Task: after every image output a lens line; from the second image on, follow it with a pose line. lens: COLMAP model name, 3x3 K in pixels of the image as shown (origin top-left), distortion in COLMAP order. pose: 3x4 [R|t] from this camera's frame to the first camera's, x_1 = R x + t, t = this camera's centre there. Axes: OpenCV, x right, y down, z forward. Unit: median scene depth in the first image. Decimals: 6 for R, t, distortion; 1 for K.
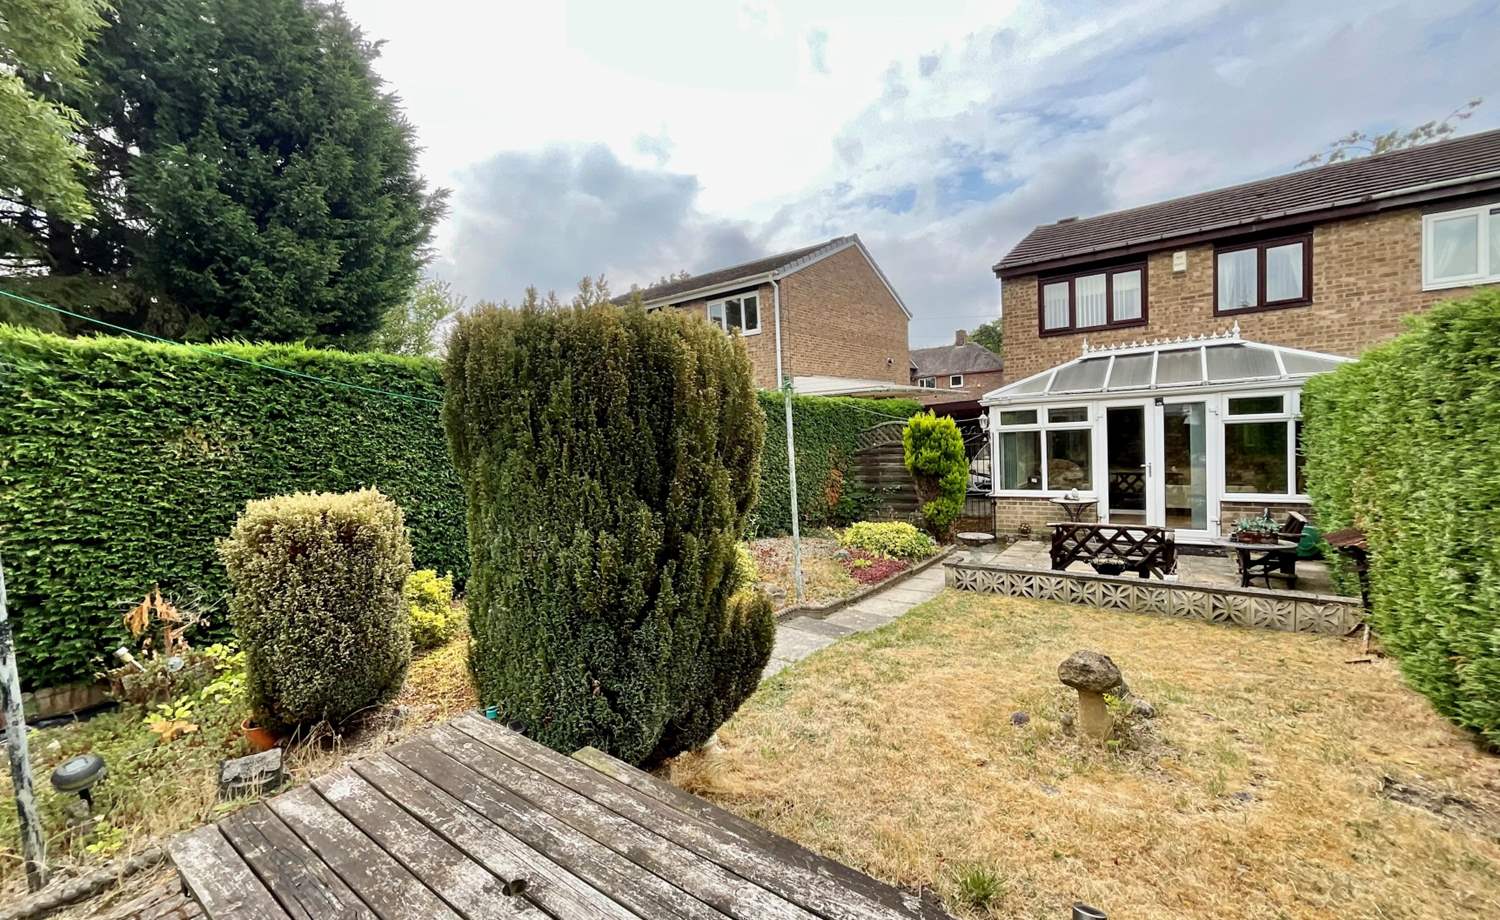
lens RADIAL K [[600.1, 0, 773.3], [0, 600.1, 457.2], [0, 0, 1]] dist [-0.002083, -0.000186]
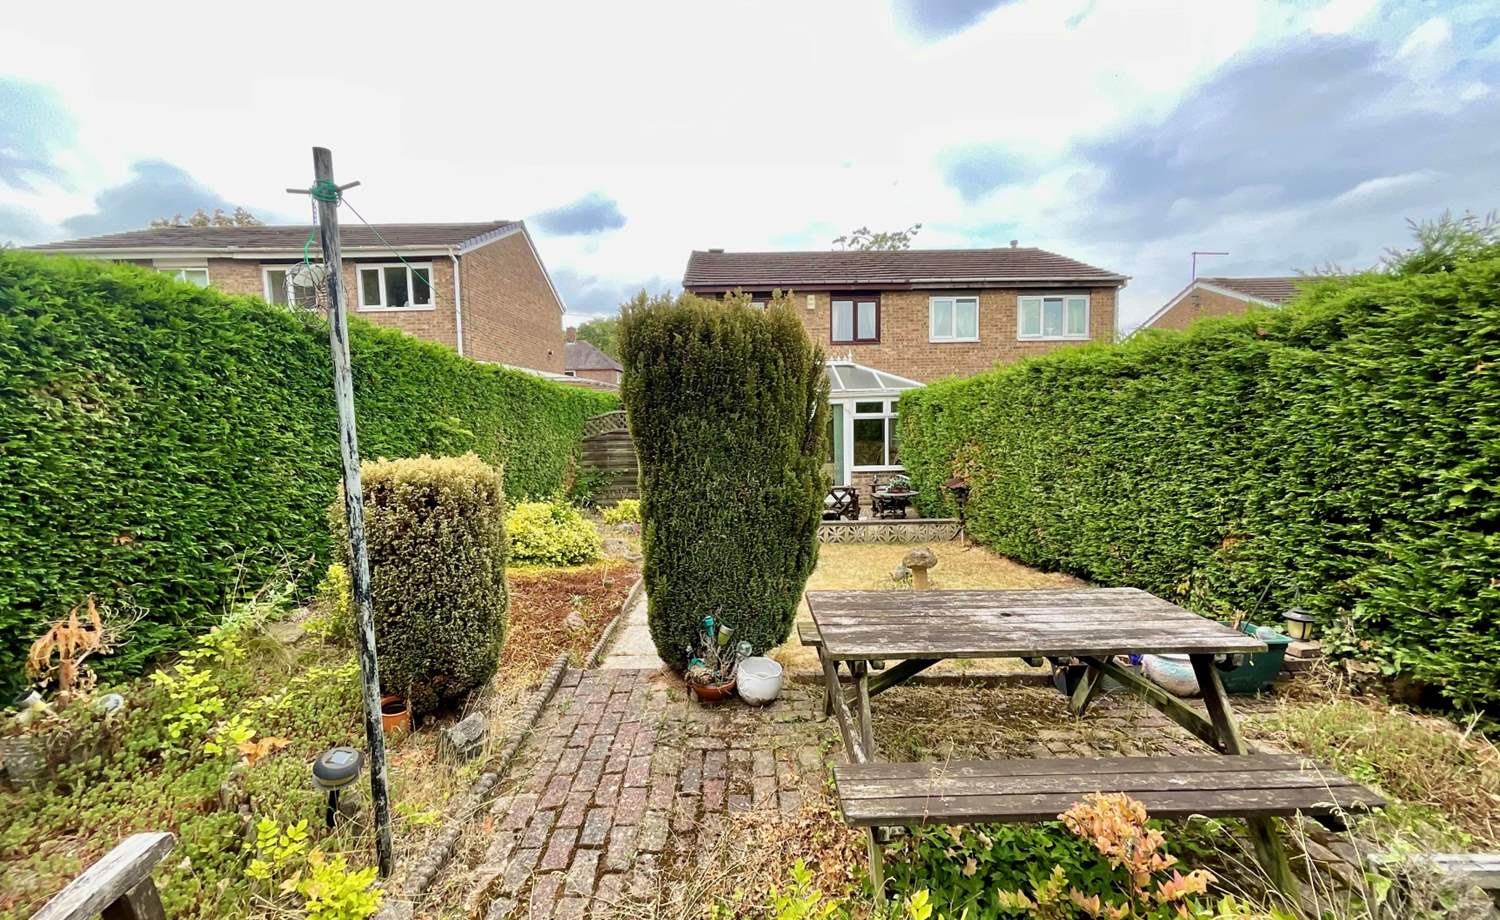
lens RADIAL K [[594.9, 0, 750.0], [0, 594.9, 460.0], [0, 0, 1]] dist [-0.001105, 0.000178]
pose [[0.795748, -0.016480, 0.605404, -0.295413], [0.009215, 0.999843, 0.015105, 0.017579], [-0.605558, -0.006441, 0.795775, -0.012544]]
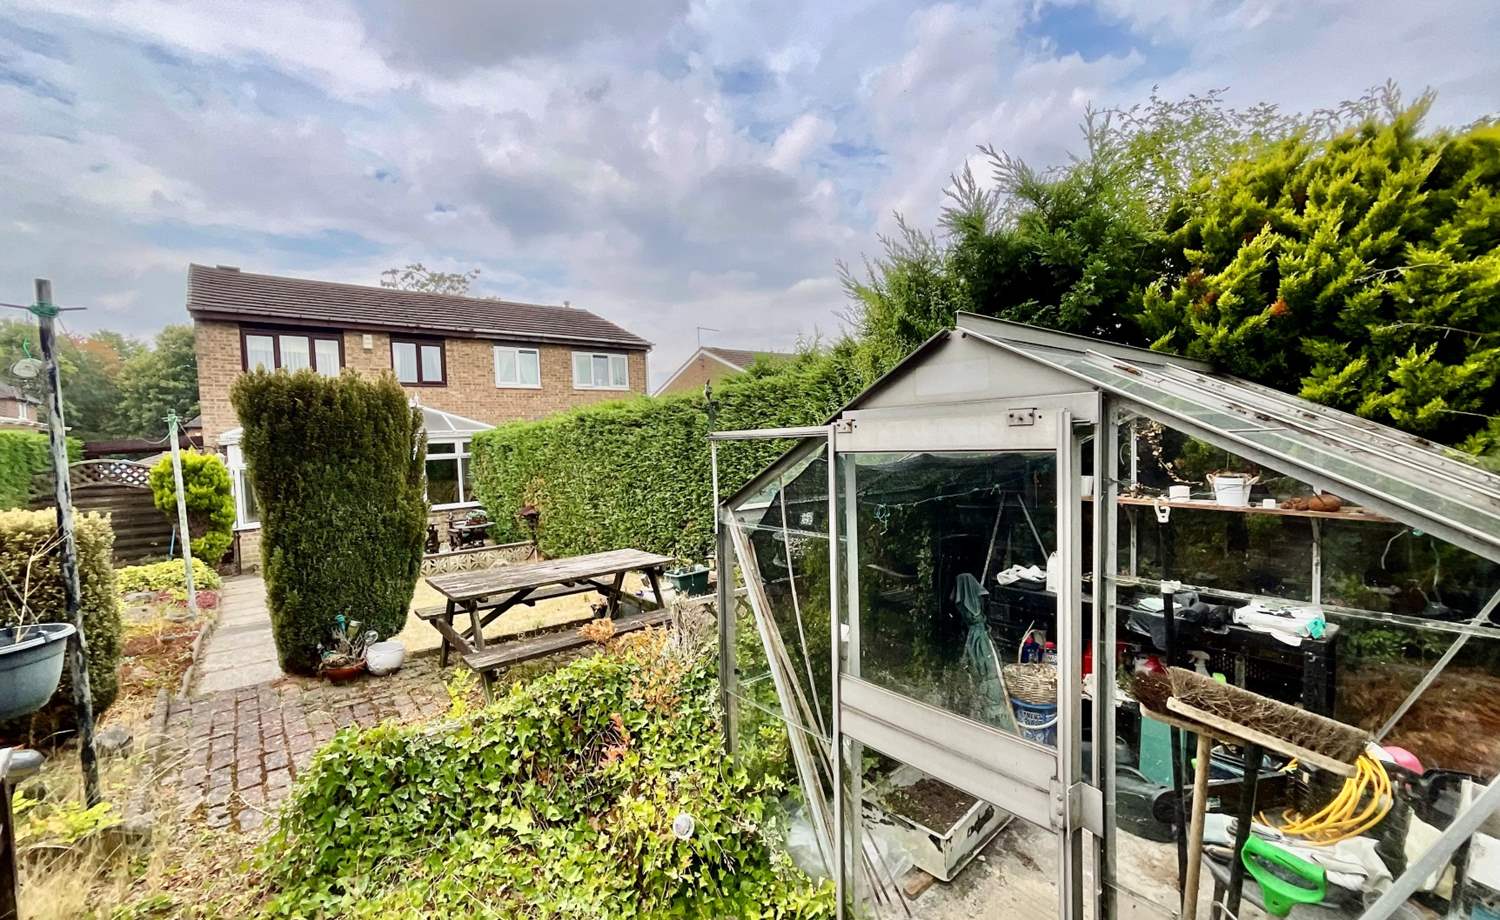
lens RADIAL K [[594.9, 0, 750.0], [0, 594.9, 460.0], [0, 0, 1]] dist [-0.001105, 0.000178]
pose [[0.226812, 0.001195, 0.973938, -0.460358], [0.071688, 0.997266, -0.017919, 0.025936], [-0.971297, 0.073884, 0.226106, -0.125848]]
